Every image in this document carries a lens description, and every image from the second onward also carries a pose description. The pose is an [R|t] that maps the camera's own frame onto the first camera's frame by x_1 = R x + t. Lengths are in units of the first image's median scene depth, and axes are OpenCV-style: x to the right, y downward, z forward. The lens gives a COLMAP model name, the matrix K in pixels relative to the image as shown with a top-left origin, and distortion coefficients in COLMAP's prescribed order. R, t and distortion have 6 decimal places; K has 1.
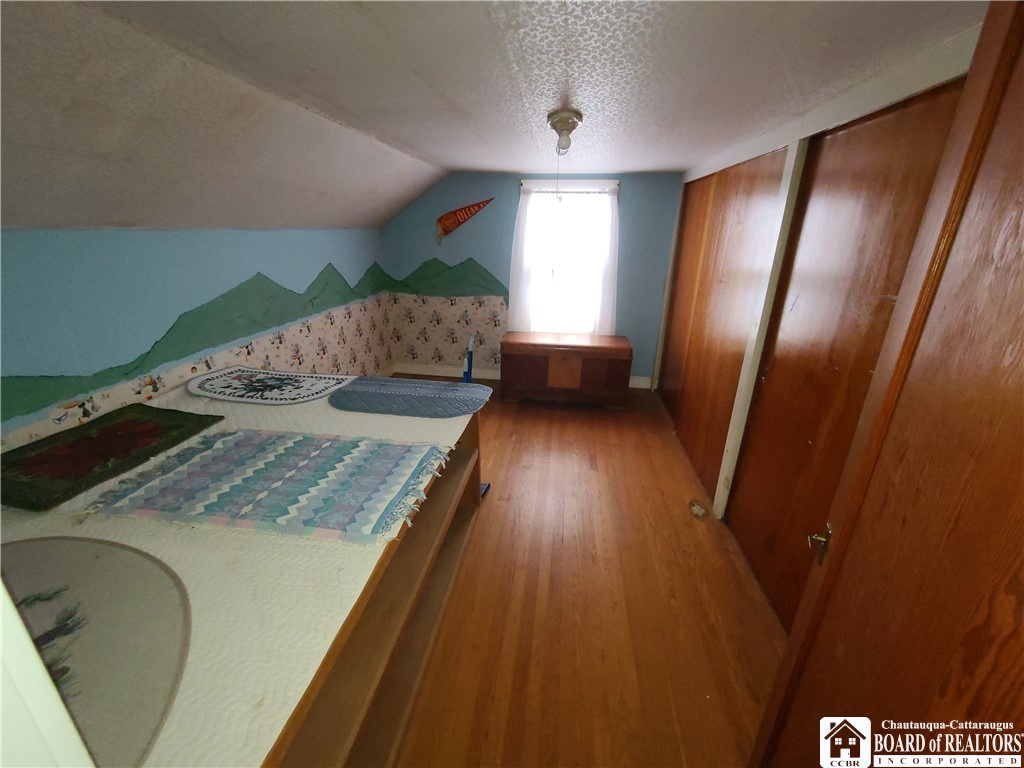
lens RADIAL K [[419.1, 0, 511.3], [0, 419.1, 381.1], [0, 0, 1]] dist [-0.001204, -0.000799]
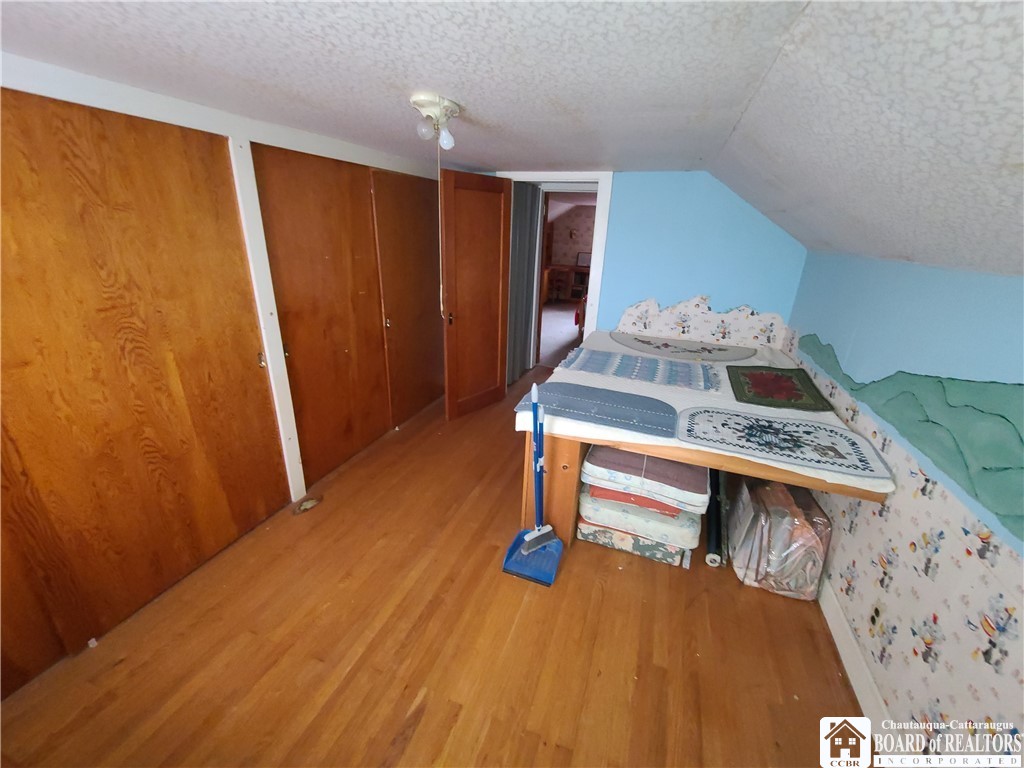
lens RADIAL K [[419.1, 0, 509.1], [0, 419.1, 383.2], [0, 0, 1]] dist [-0.001204, -0.000799]
pose [[-0.975168, -0.122929, 0.184215, -0.204544], [0.025894, 0.762809, 0.646105, -0.659734], [-0.219946, 0.634832, -0.740684, 1.726375]]
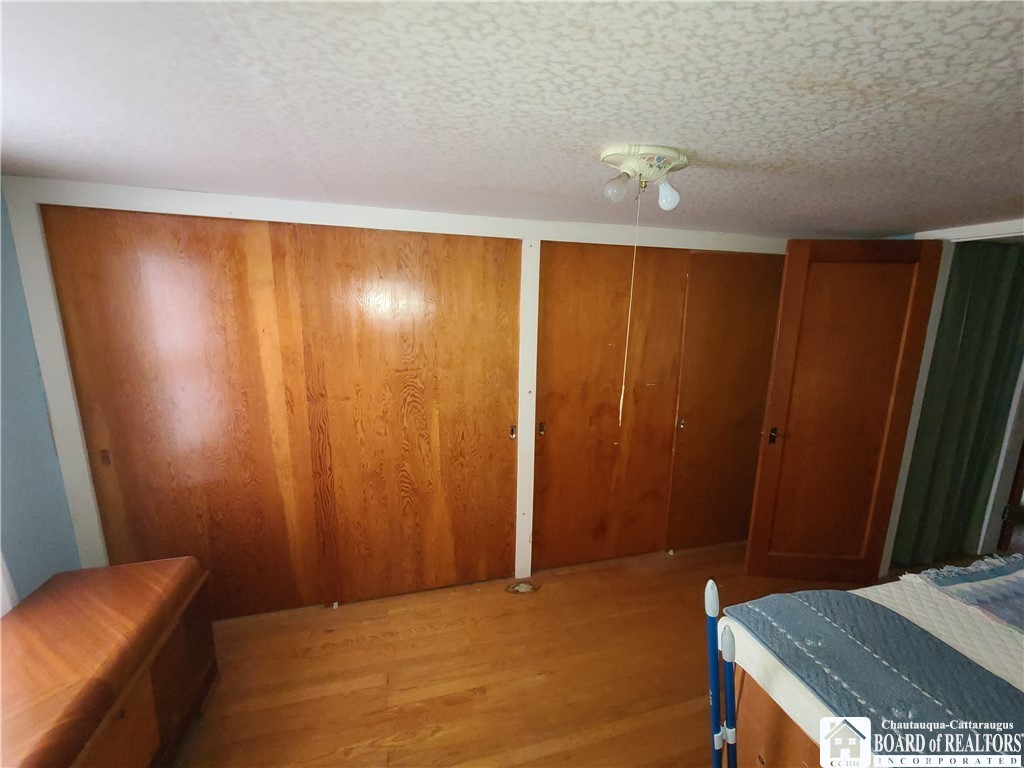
lens RADIAL K [[419.1, 0, 509.7], [0, 419.1, 387.3], [0, 0, 1]] dist [-0.001204, -0.000799]
pose [[-0.396041, -0.198335, 0.896557, -0.373777], [0.291088, 0.898916, 0.327441, -0.522178], [-0.870873, 0.390657, -0.298274, 1.350950]]
